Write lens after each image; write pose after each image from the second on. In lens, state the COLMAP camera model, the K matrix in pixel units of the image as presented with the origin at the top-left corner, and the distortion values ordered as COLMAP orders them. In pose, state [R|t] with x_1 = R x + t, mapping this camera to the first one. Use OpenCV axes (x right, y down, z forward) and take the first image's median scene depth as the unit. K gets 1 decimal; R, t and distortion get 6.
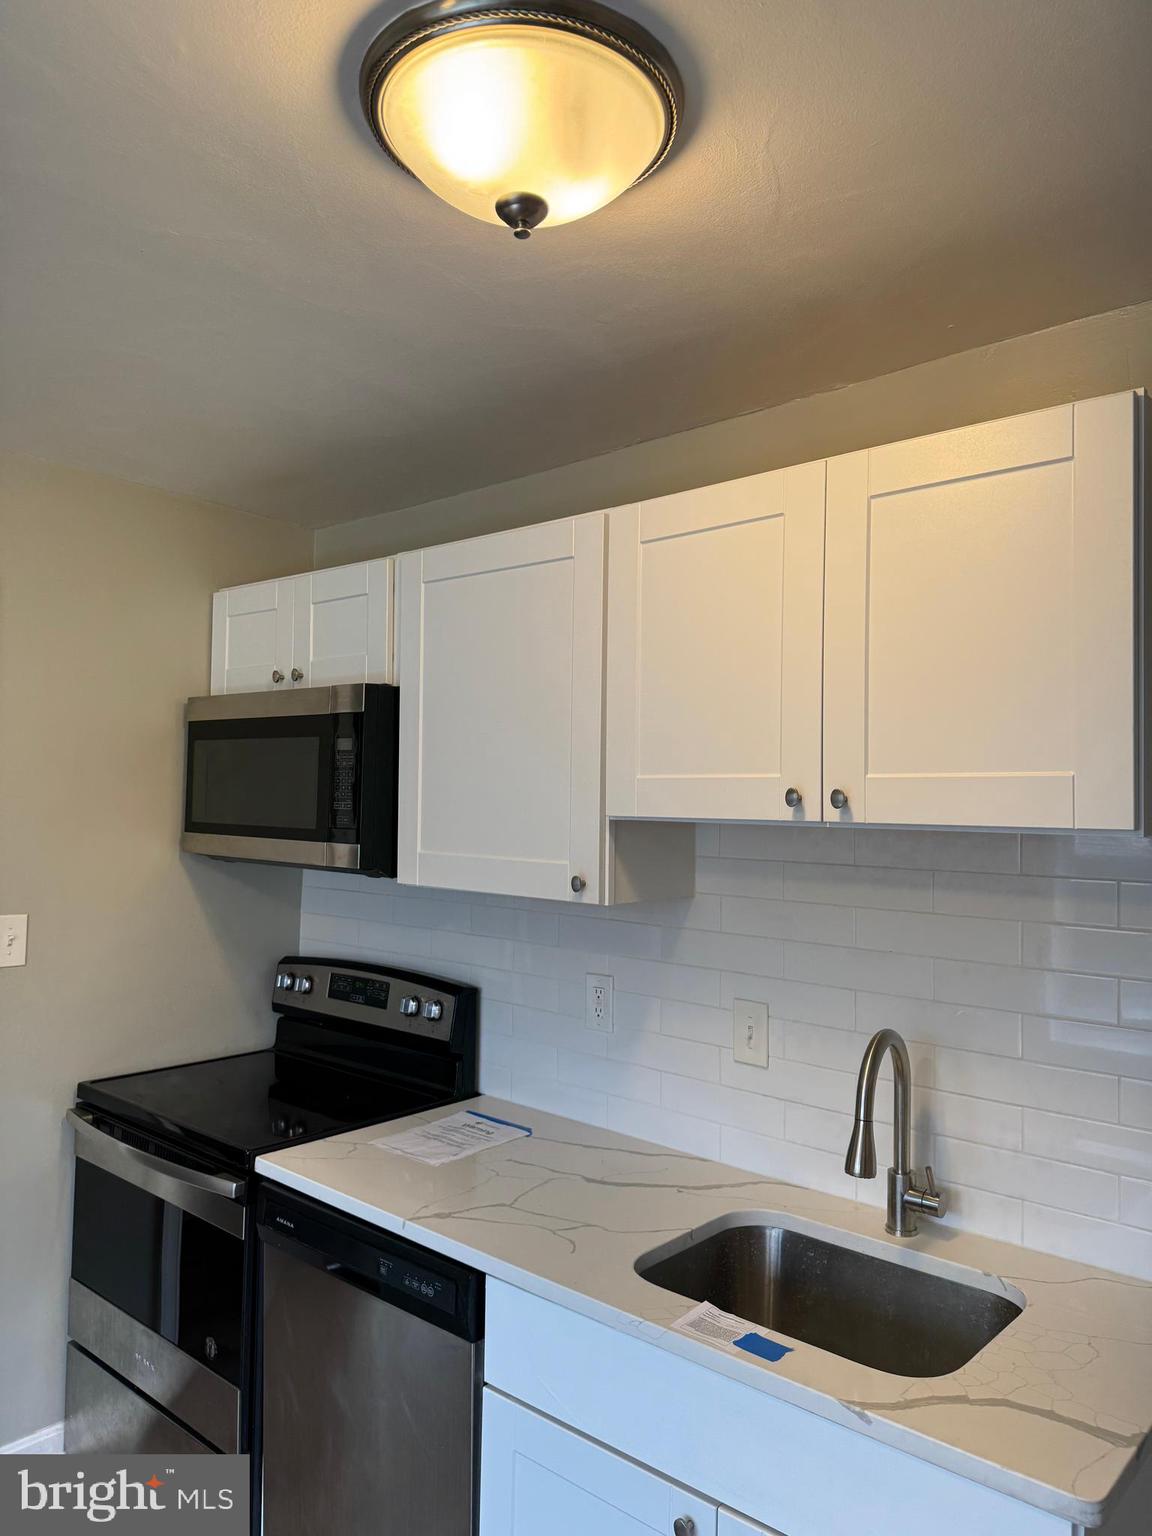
lens RADIAL K [[1100.6, 0, 576.0], [0, 1100.6, 768.0], [0, 0, 1]] dist [0.102661, -0.129924]
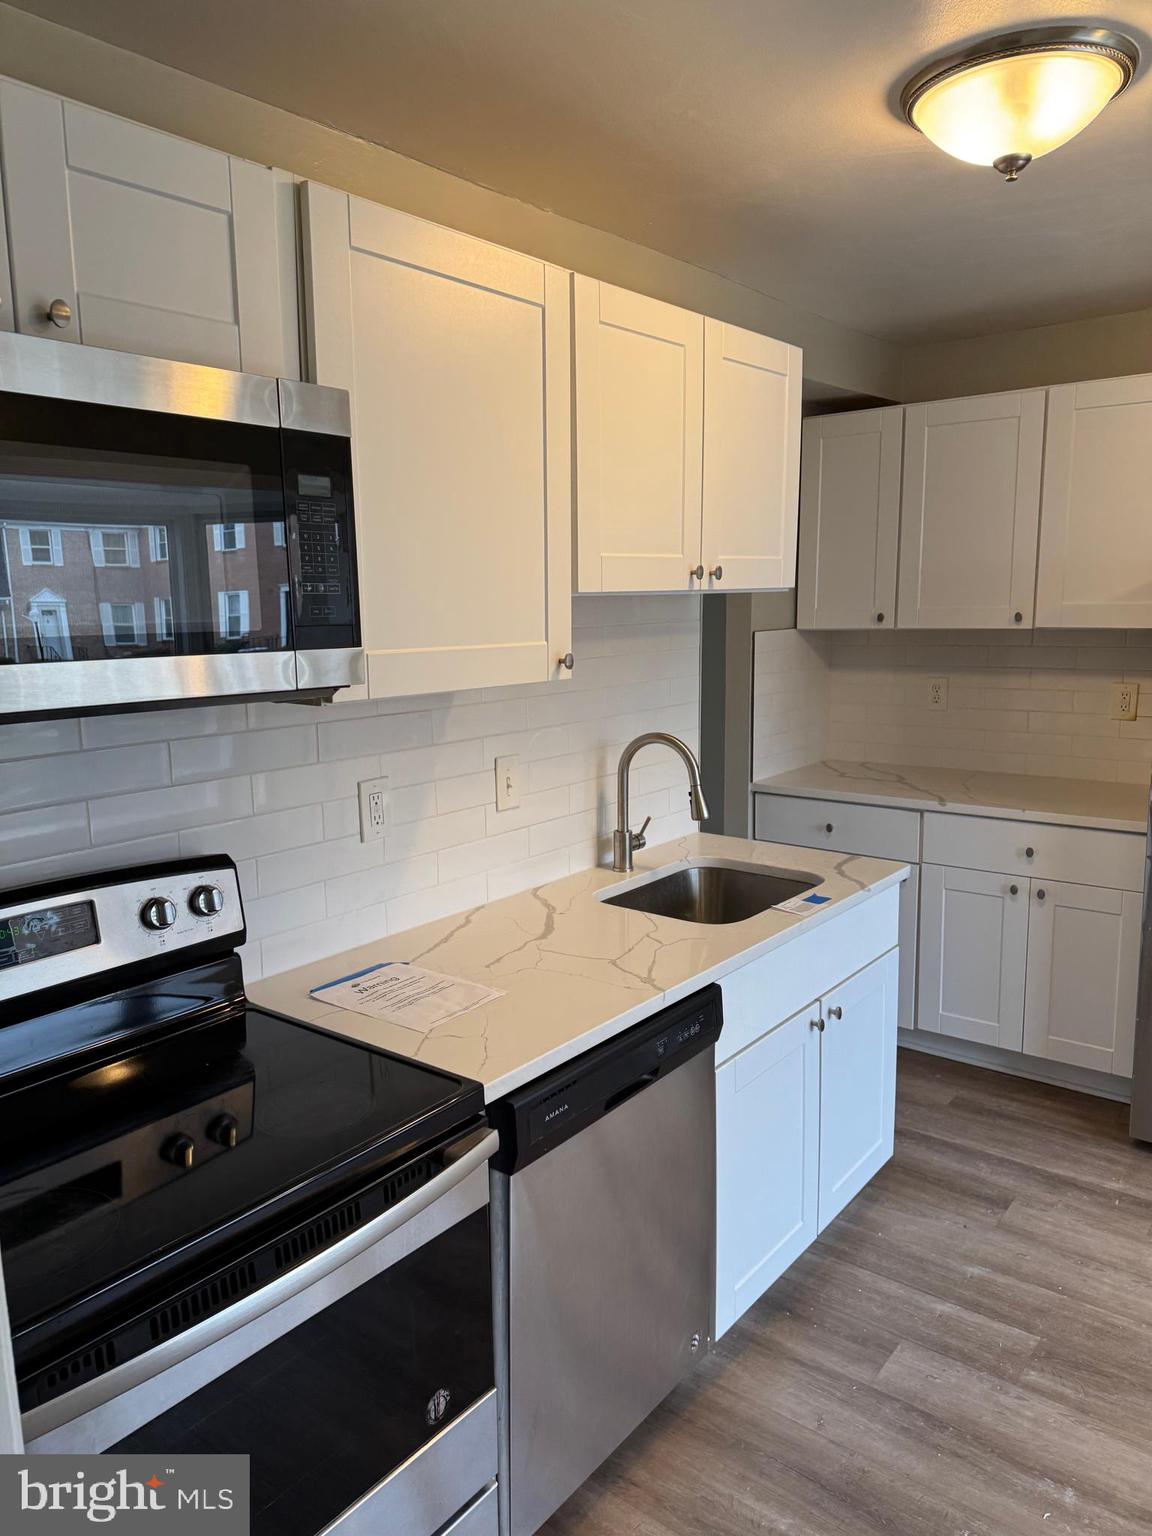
lens RADIAL K [[1074.7, 0, 576.0], [0, 1074.7, 768.0], [0, 0, 1]] dist [0.133159, -0.216417]
pose [[-0.058691, -0.176280, 0.982589, -0.911145], [-0.013834, 0.984335, 0.175767, 0.025802], [-0.998180, -0.003278, -0.060210, 0.960832]]
